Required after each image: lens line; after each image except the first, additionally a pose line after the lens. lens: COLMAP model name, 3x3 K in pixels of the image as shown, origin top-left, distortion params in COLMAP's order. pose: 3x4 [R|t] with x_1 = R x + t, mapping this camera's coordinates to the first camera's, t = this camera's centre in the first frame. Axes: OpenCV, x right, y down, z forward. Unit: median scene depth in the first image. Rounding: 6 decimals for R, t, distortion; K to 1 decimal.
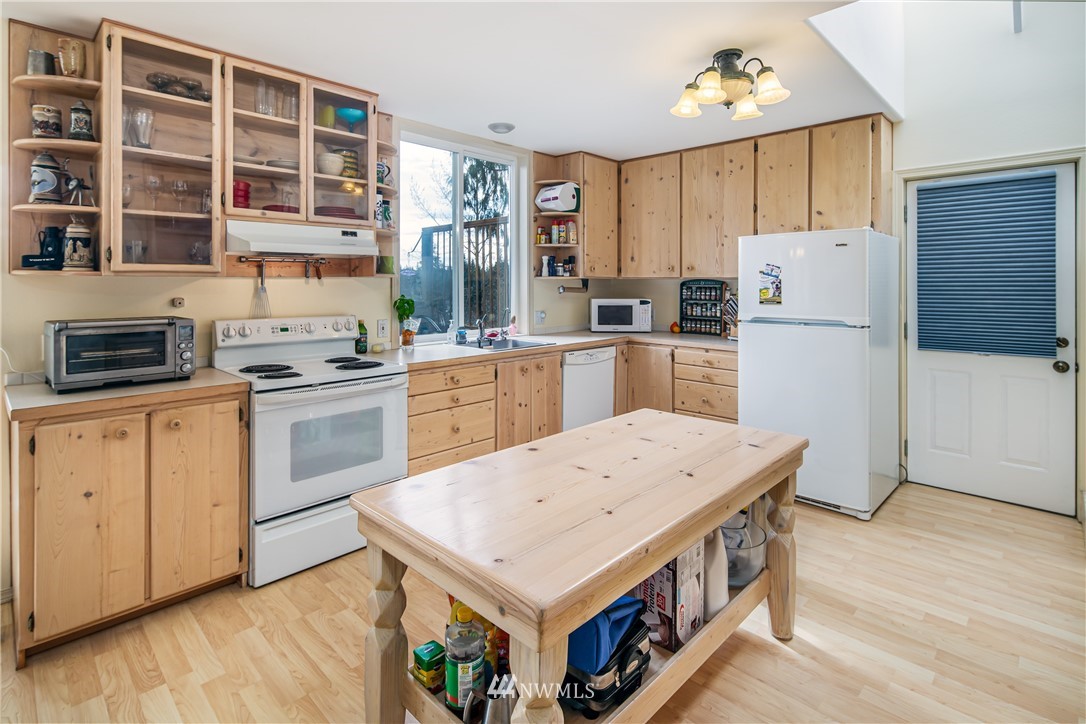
lens RADIAL K [[528.5, 0, 544.0], [0, 528.5, 287.7], [0, 0, 1]] dist [-0.000476, -0.000981]
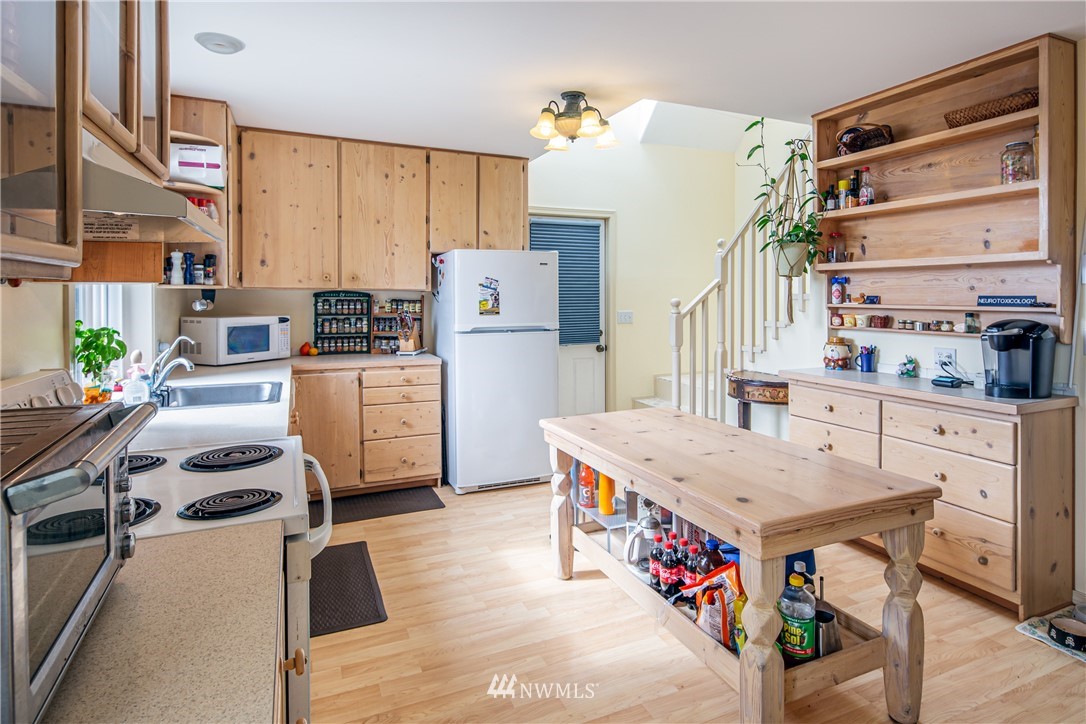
lens RADIAL K [[602.9, 0, 558.7], [0, 602.9, 301.1], [0, 0, 1]] dist [0.000049, -0.000234]
pose [[0.361909, -0.009691, 0.932163, -0.571773], [0.007069, 0.999946, 0.007651, -0.004371], [-0.932187, 0.003820, 0.361958, 0.360101]]
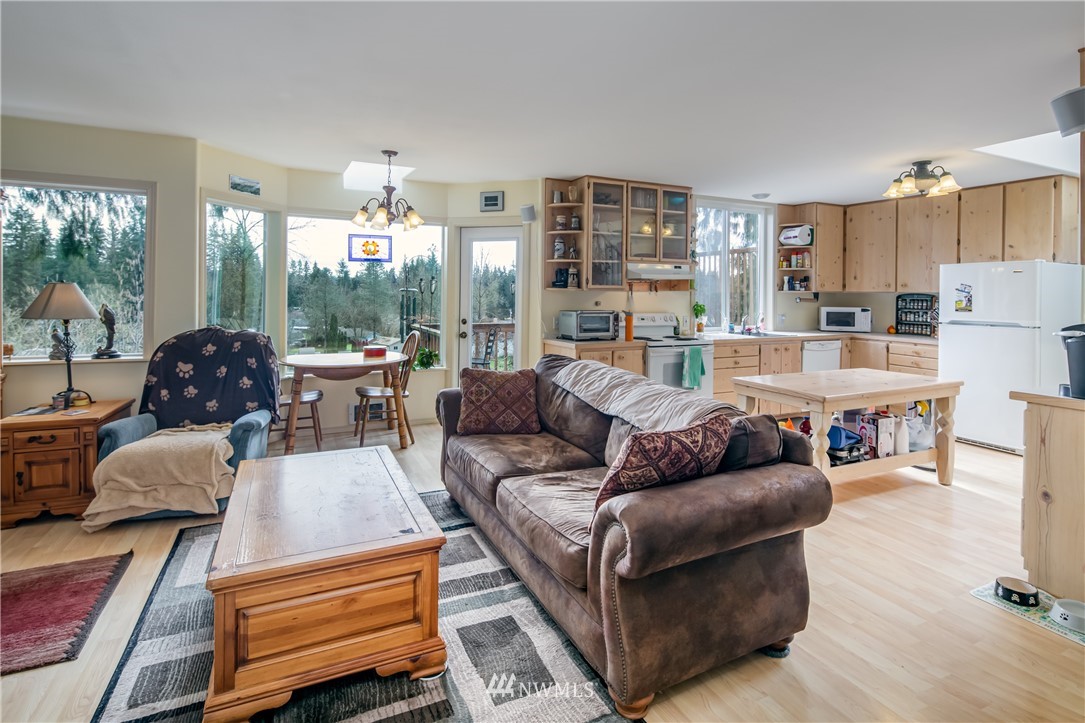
lens RADIAL K [[535.8, 0, 539.3], [0, 535.8, 297.1], [0, 0, 1]] dist [-0.001806, -0.001514]
pose [[0.934939, 0.010593, -0.354649, -0.122320], [-0.010921, 0.999940, 0.001077, 0.002341], [0.354639, 0.002867, 0.934999, -0.679385]]
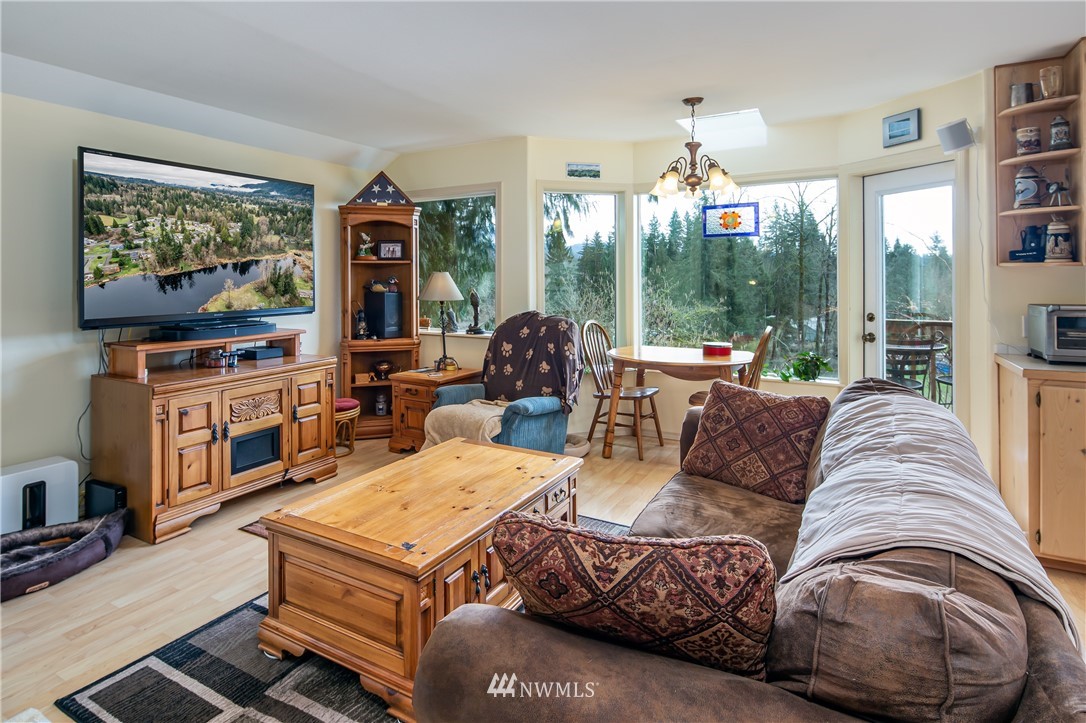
lens RADIAL K [[598.6, 0, 485.9], [0, 598.6, 273.7], [0, 0, 1]] dist [-0.001197, -0.000141]
pose [[0.202028, -0.008010, -0.979347, 0.088355], [0.001269, 0.999968, -0.007917, 0.001504], [0.979379, 0.000357, 0.202031, -0.290559]]
